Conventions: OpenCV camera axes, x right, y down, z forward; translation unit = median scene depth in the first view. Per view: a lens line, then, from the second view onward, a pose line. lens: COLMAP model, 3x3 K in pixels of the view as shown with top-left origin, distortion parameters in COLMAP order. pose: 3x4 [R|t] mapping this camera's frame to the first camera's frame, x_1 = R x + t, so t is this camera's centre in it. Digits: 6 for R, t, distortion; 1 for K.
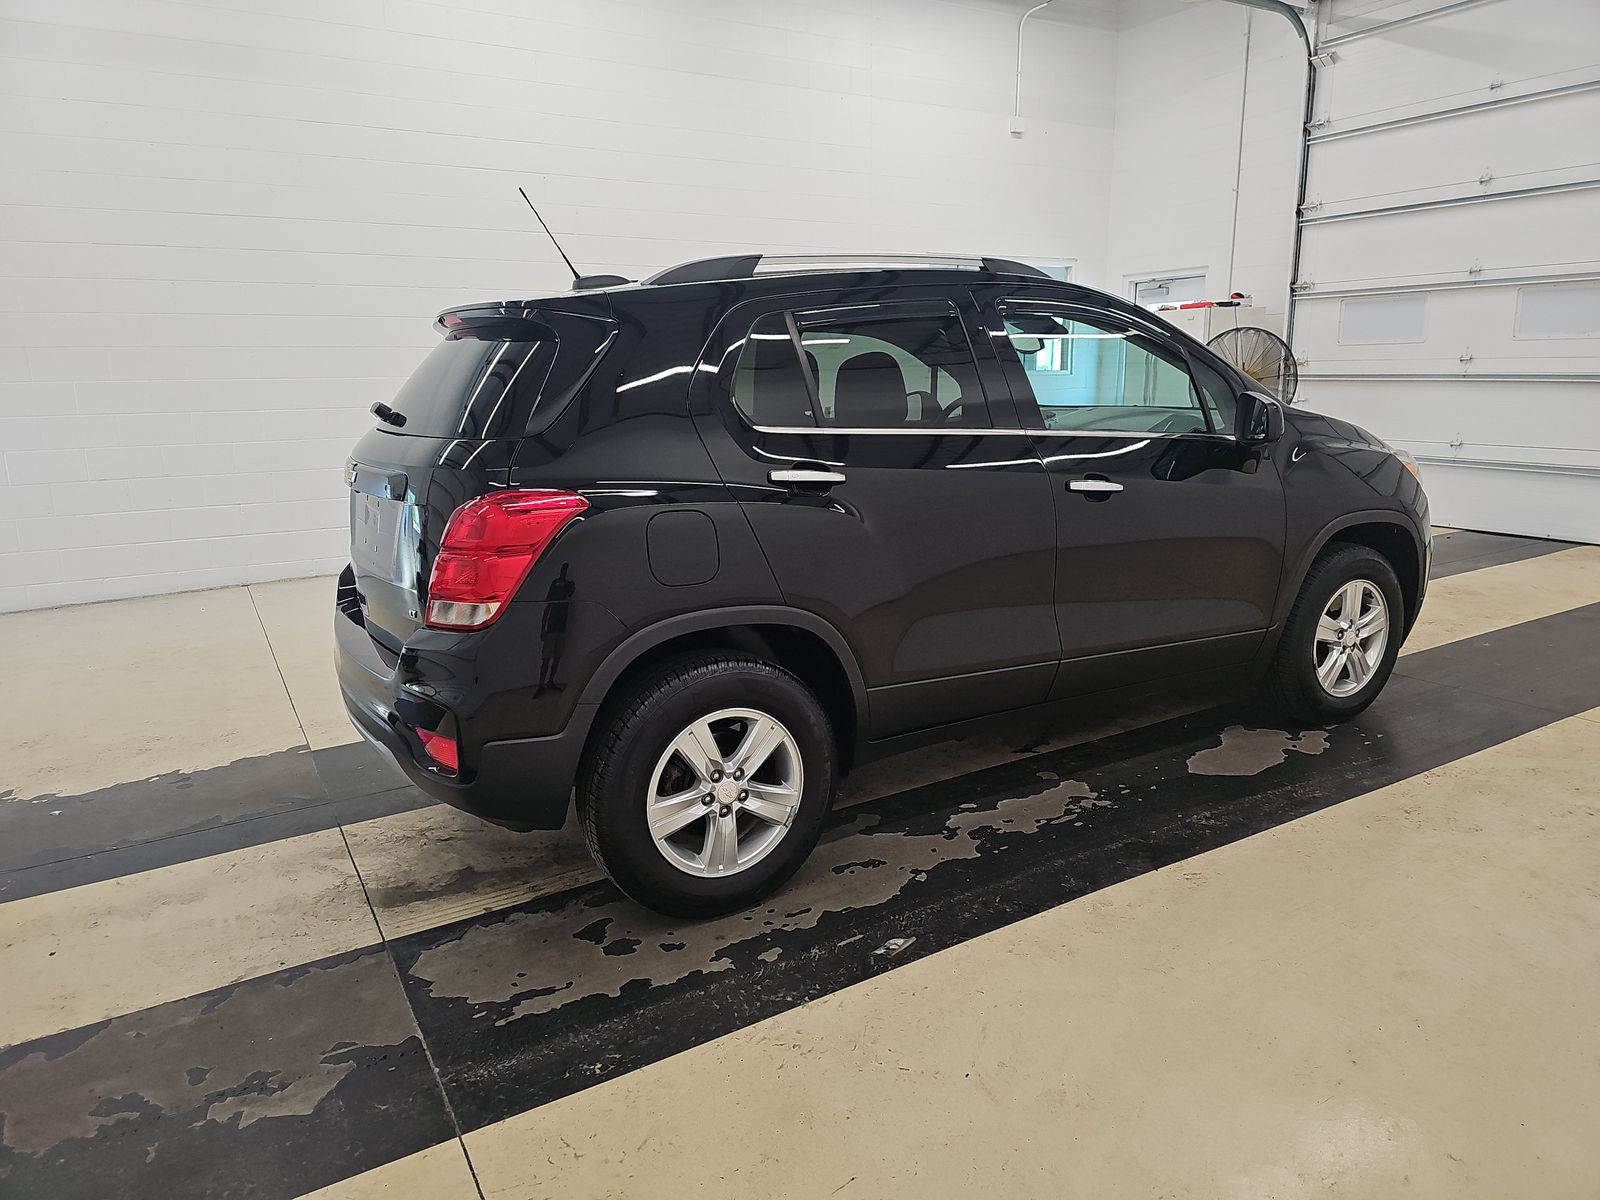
lens RADIAL K [[1061.4, 0, 800.0], [0, 1061.4, 600.0], [0, 0, 1]] dist [0.048698, -0.053519]
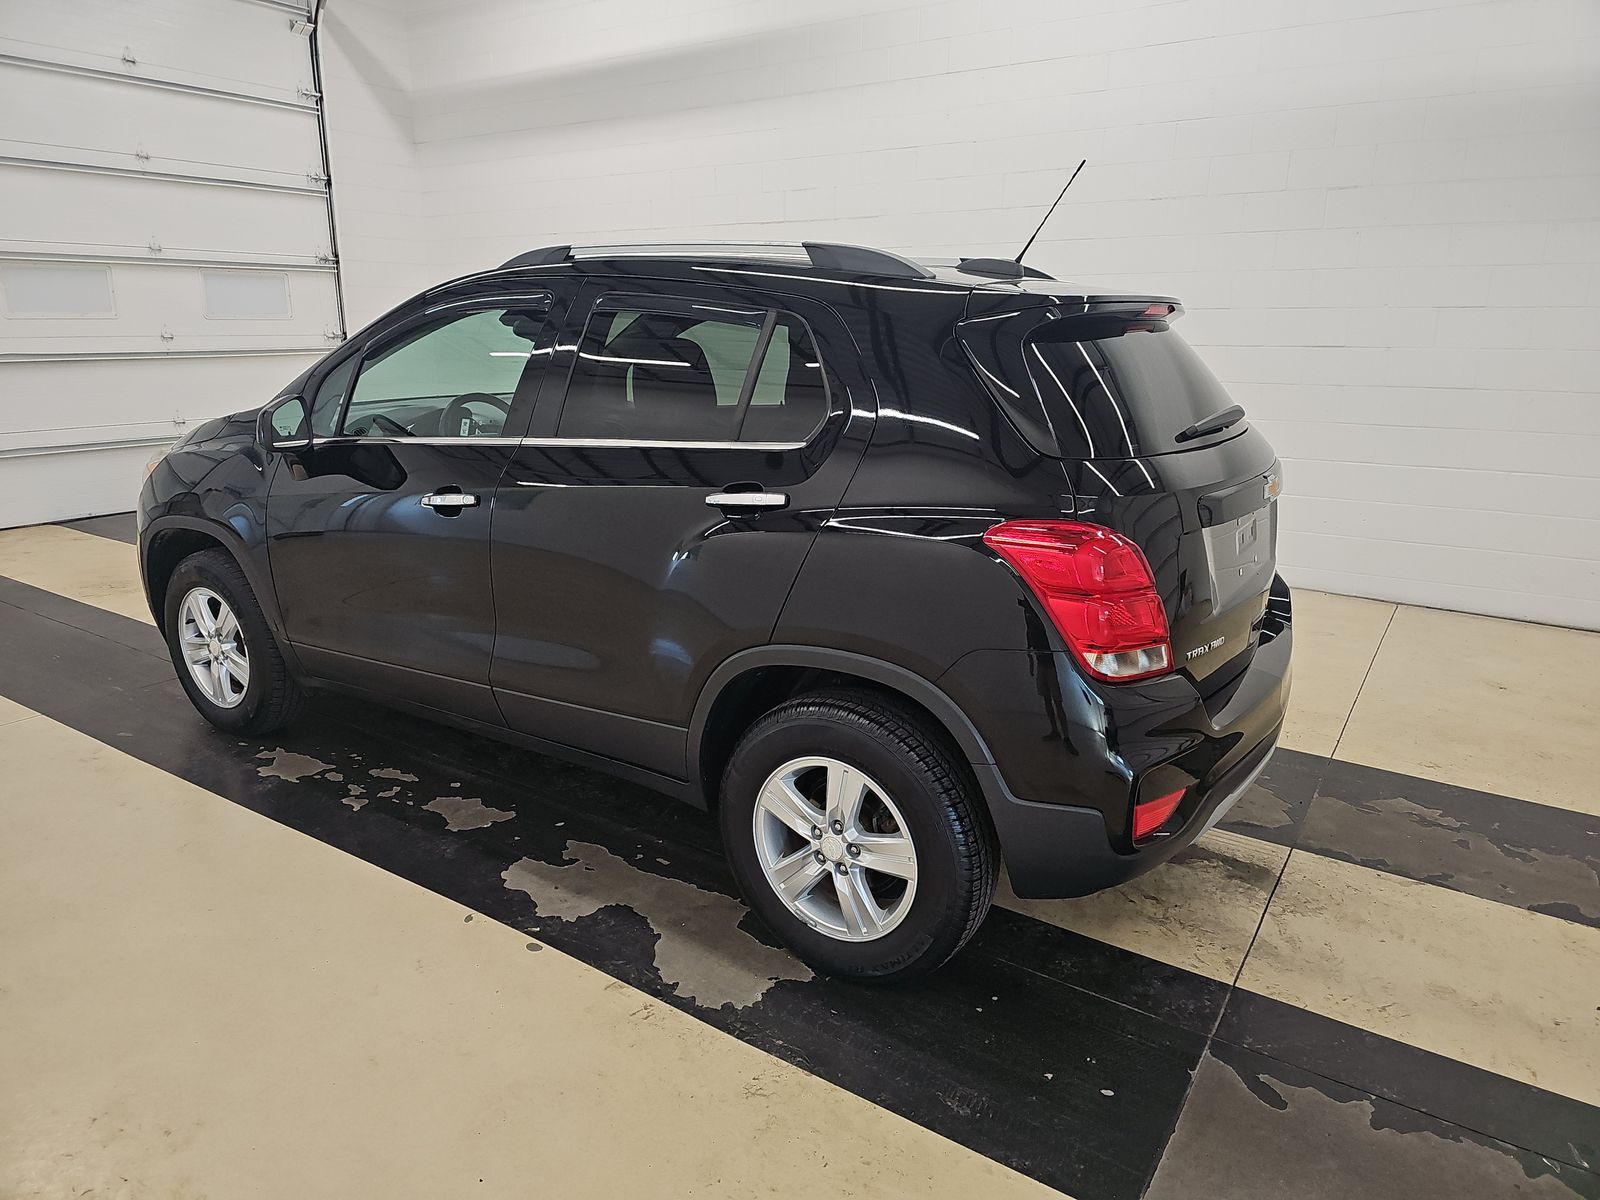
lens RADIAL K [[1061.4, 0, 800.0], [0, 1061.4, 600.0], [0, 0, 1]] dist [0.048698, -0.053519]
pose [[-0.451073, -0.211366, 0.867097, -1.022785], [0.191849, 0.925876, 0.325496, -0.389161], [-0.871623, 0.313174, -0.377087, 1.690692]]
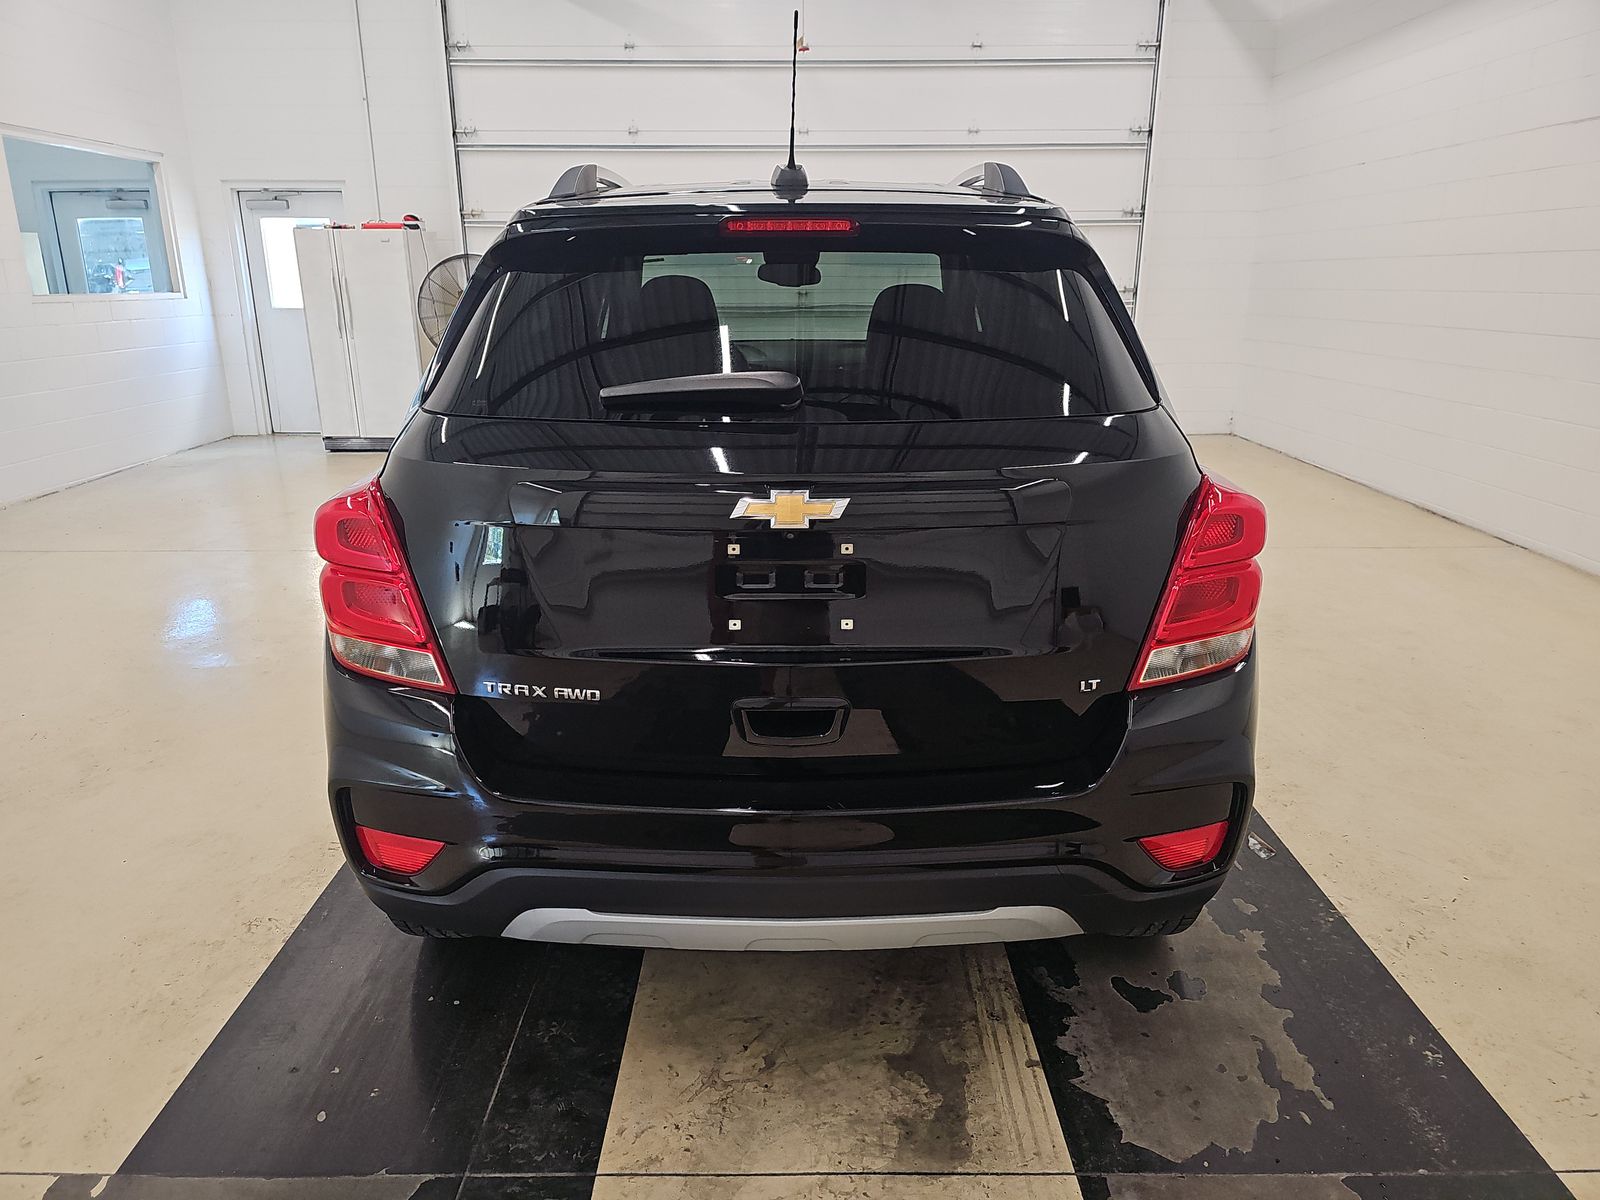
lens RADIAL K [[1061.4, 0, 800.0], [0, 1061.4, 600.0], [0, 0, 1]] dist [0.048698, -0.053519]
pose [[0.501771, -0.234379, 0.832642, -0.879147], [0.177890, 0.969976, 0.165837, -0.160976], [-0.846511, 0.064907, 0.528399, 0.708210]]
